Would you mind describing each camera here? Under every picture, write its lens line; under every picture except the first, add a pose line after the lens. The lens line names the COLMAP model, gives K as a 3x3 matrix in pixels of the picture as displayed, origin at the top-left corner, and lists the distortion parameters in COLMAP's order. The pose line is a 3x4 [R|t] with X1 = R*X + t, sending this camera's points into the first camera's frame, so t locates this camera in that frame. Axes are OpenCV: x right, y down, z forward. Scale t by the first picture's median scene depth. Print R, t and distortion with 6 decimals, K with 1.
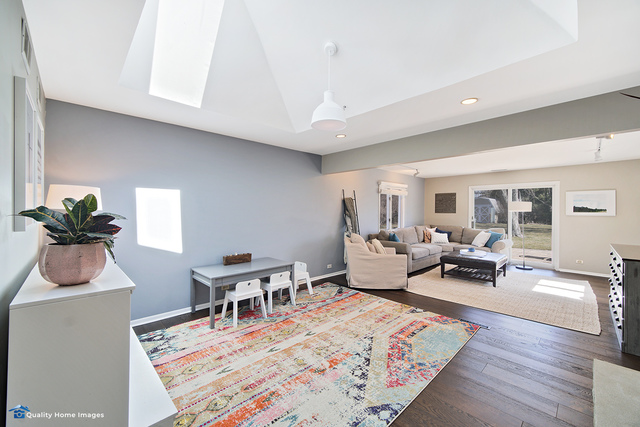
lens RADIAL K [[260.2, 0, 317.5], [0, 260.2, 213.0], [0, 0, 1]] dist [-0.002205, 0.000462]
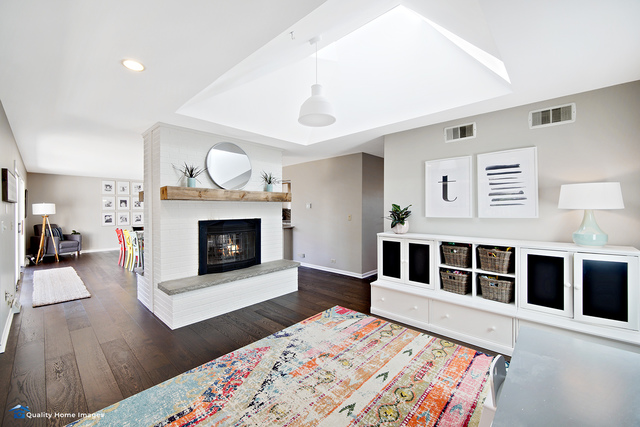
lens RADIAL K [[260.2, 0, 319.2], [0, 260.2, 209.5], [0, 0, 1]] dist [-0.002205, 0.000462]
pose [[-0.997497, -0.001531, -0.070696, 0.044950], [-0.002151, 0.999960, 0.008700, -0.006608], [0.070680, 0.008830, -0.997460, 0.859189]]
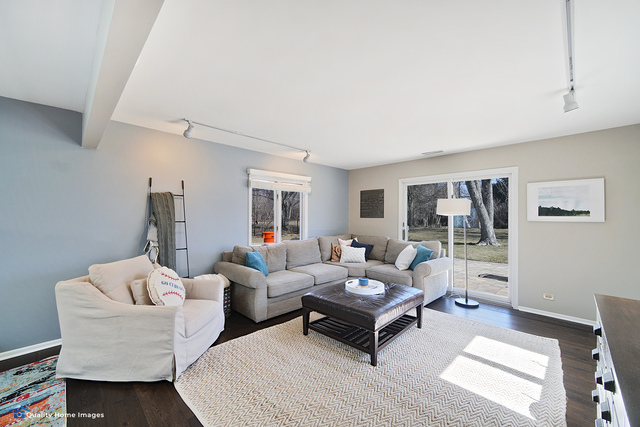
lens RADIAL K [[260.2, 0, 320.4], [0, 260.2, 213.0], [0, 0, 1]] dist [-0.002205, 0.000462]
pose [[0.999618, -0.001731, 0.027568, 0.486954], [0.002231, 0.999833, -0.018126, -0.000255], [-0.027532, 0.018181, 0.999456, 0.429558]]
